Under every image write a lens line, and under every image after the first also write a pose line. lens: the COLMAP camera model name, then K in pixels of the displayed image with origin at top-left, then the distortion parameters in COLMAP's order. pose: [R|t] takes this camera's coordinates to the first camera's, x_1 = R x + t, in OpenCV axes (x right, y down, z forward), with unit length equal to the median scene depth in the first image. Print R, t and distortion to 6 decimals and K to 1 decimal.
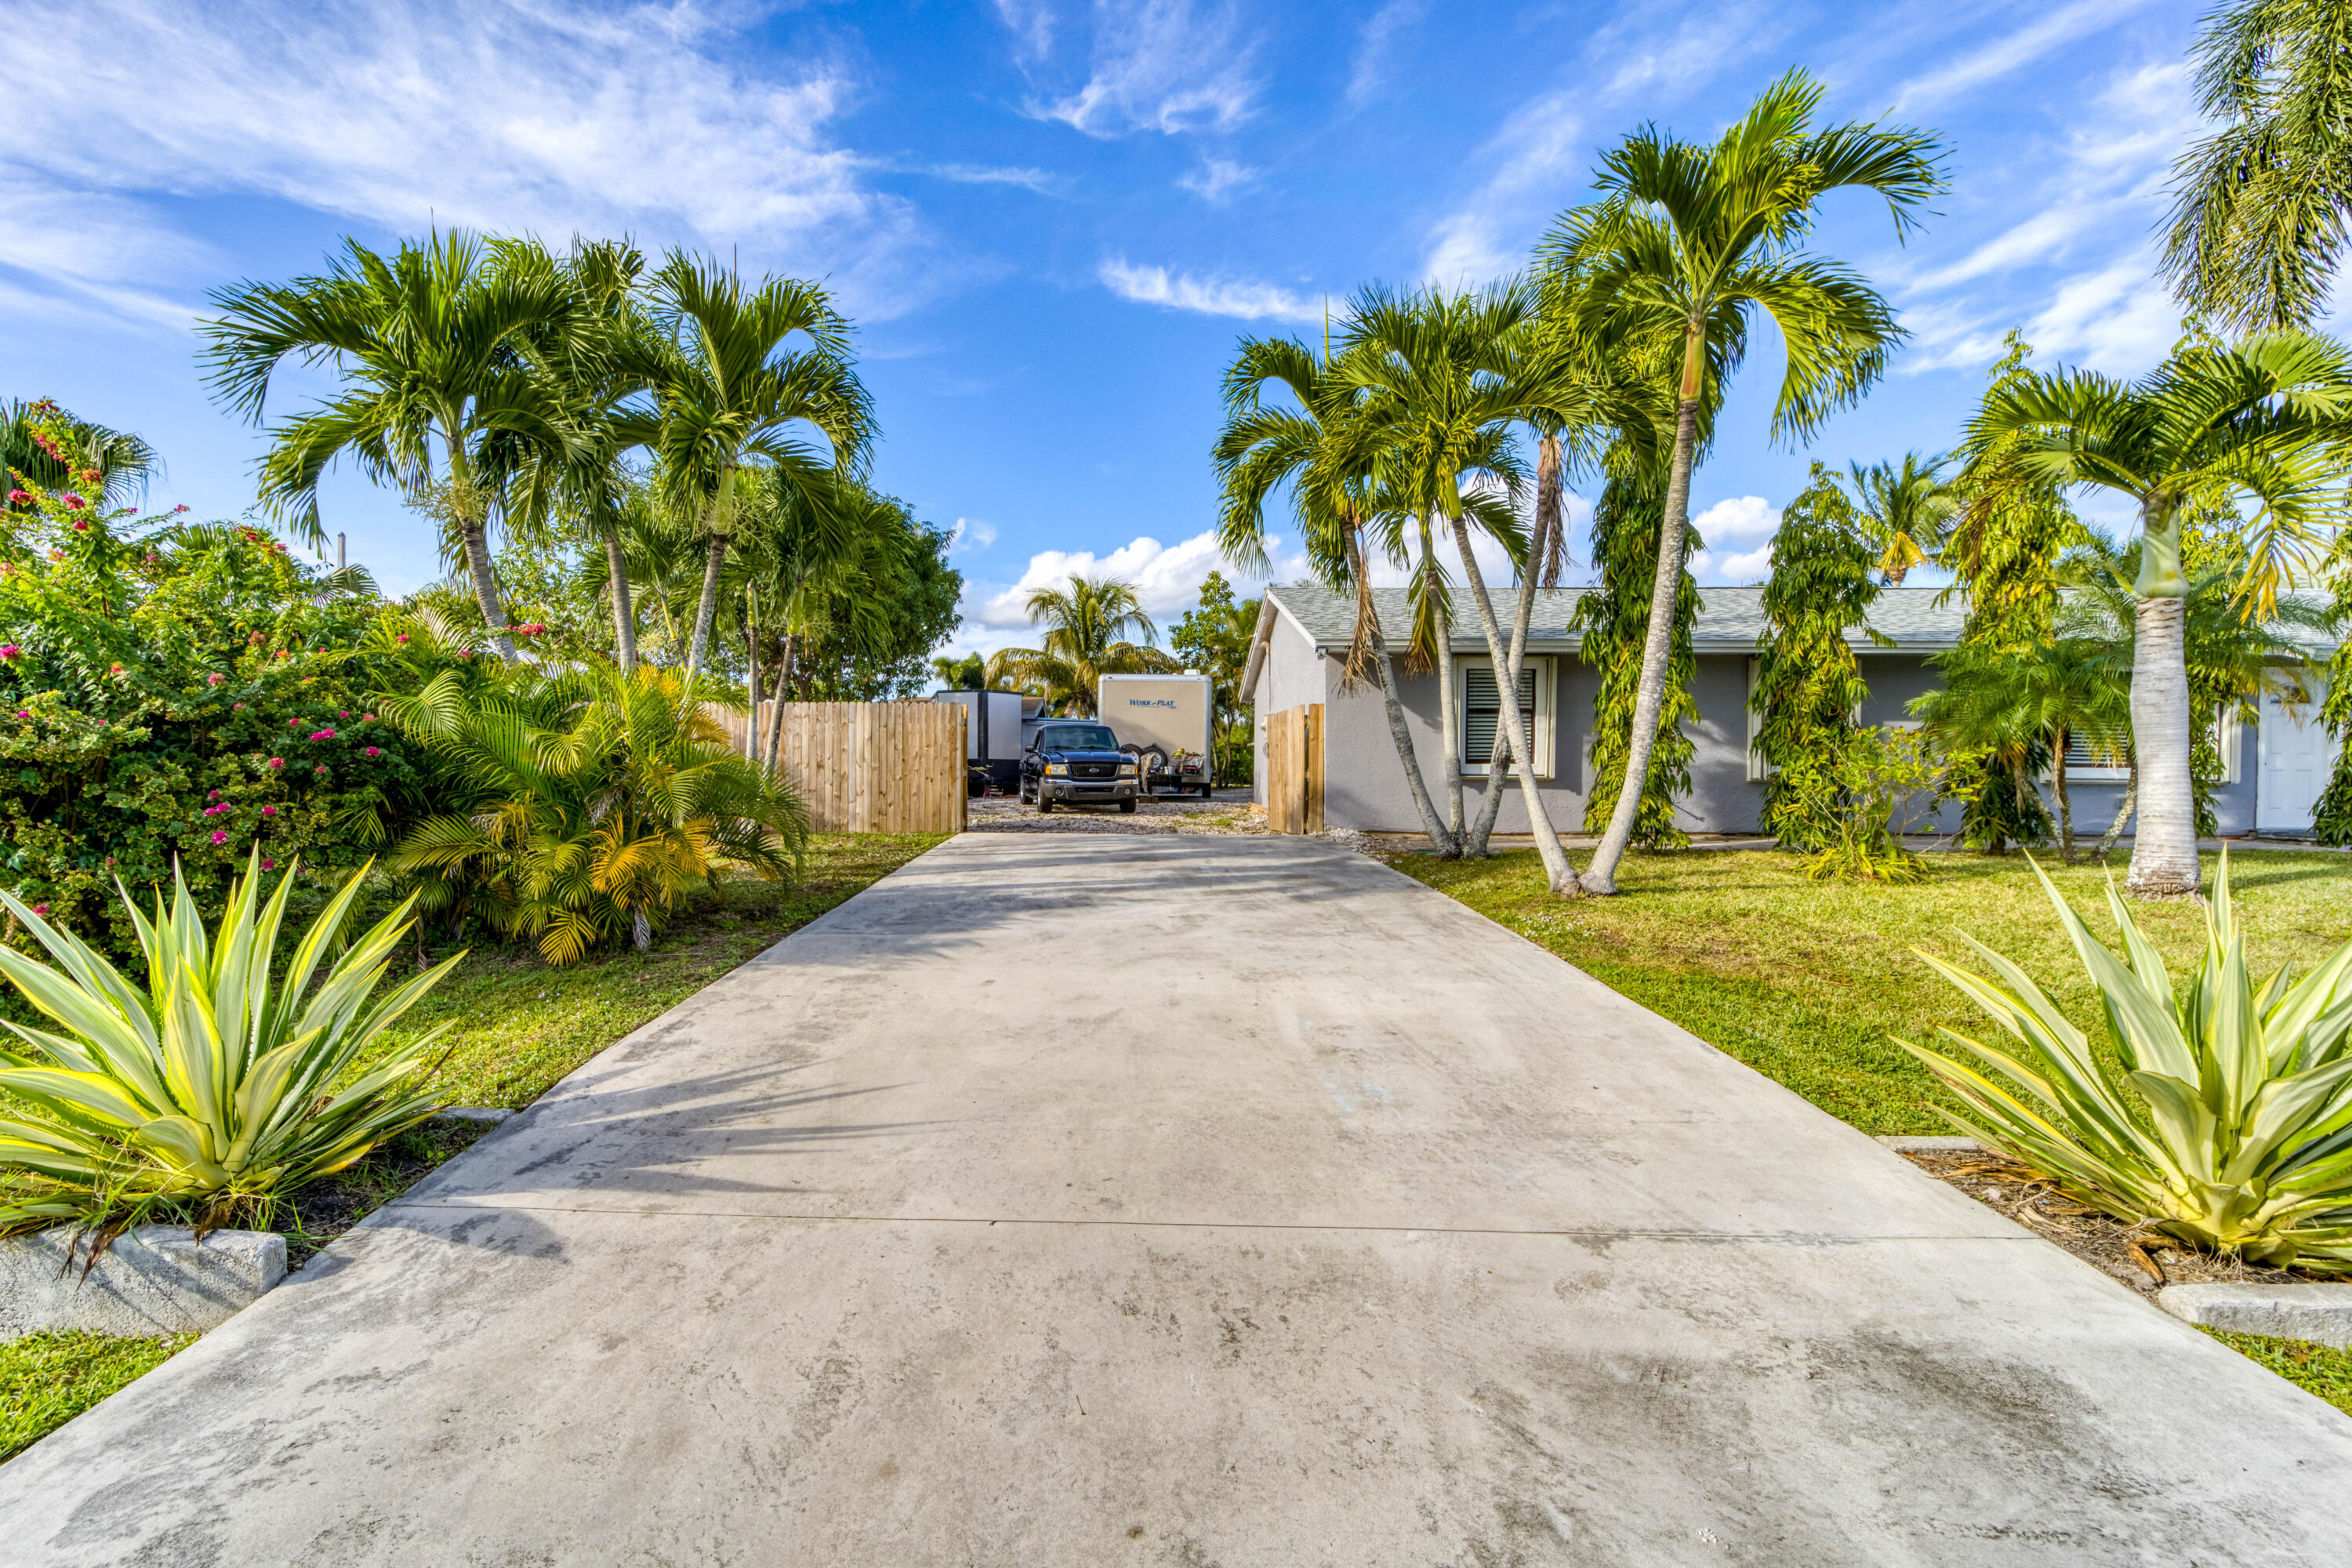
lens RADIAL K [[939.4, 0, 1176.0], [0, 939.4, 784.0], [0, 0, 1]] dist [-0.000530, -0.000369]
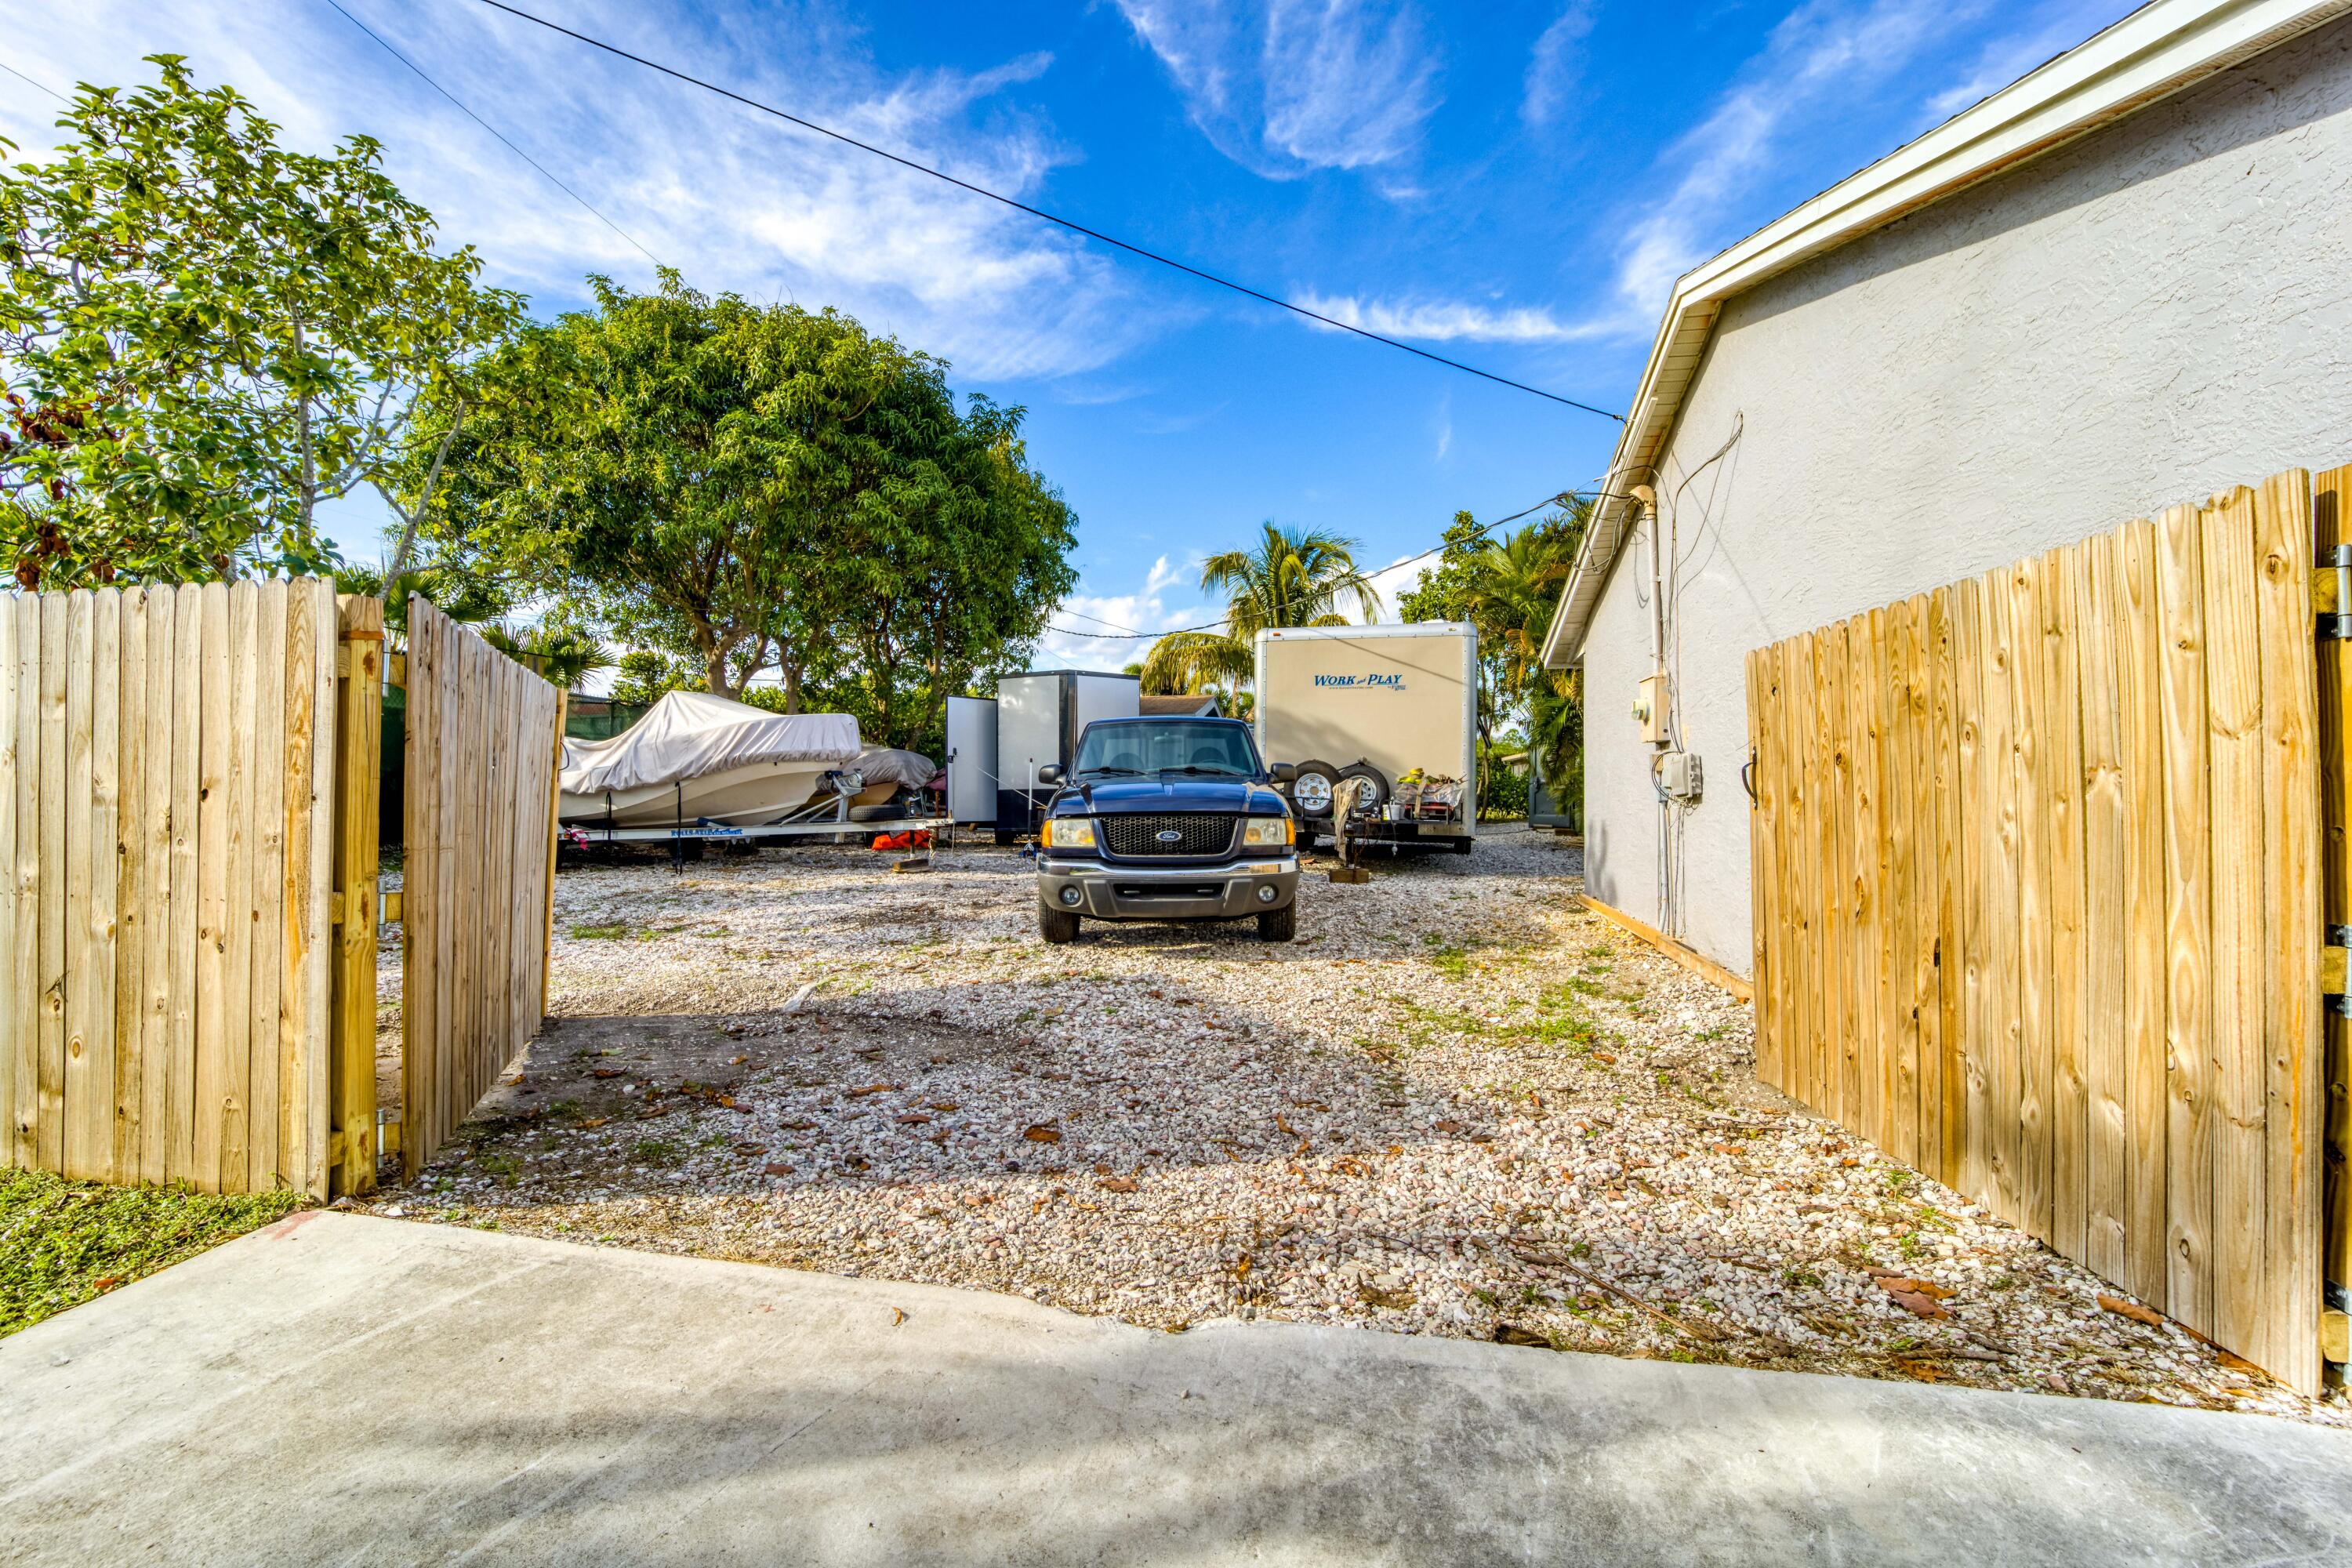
lens RADIAL K [[939.4, 0, 1176.0], [0, 939.4, 784.0], [0, 0, 1]] dist [-0.000530, -0.000369]
pose [[0.970433, -0.003750, -0.241342, 0.002707], [-0.000410, 0.999852, -0.017187, -0.032347], [0.241371, 0.016778, 0.970288, 0.742626]]
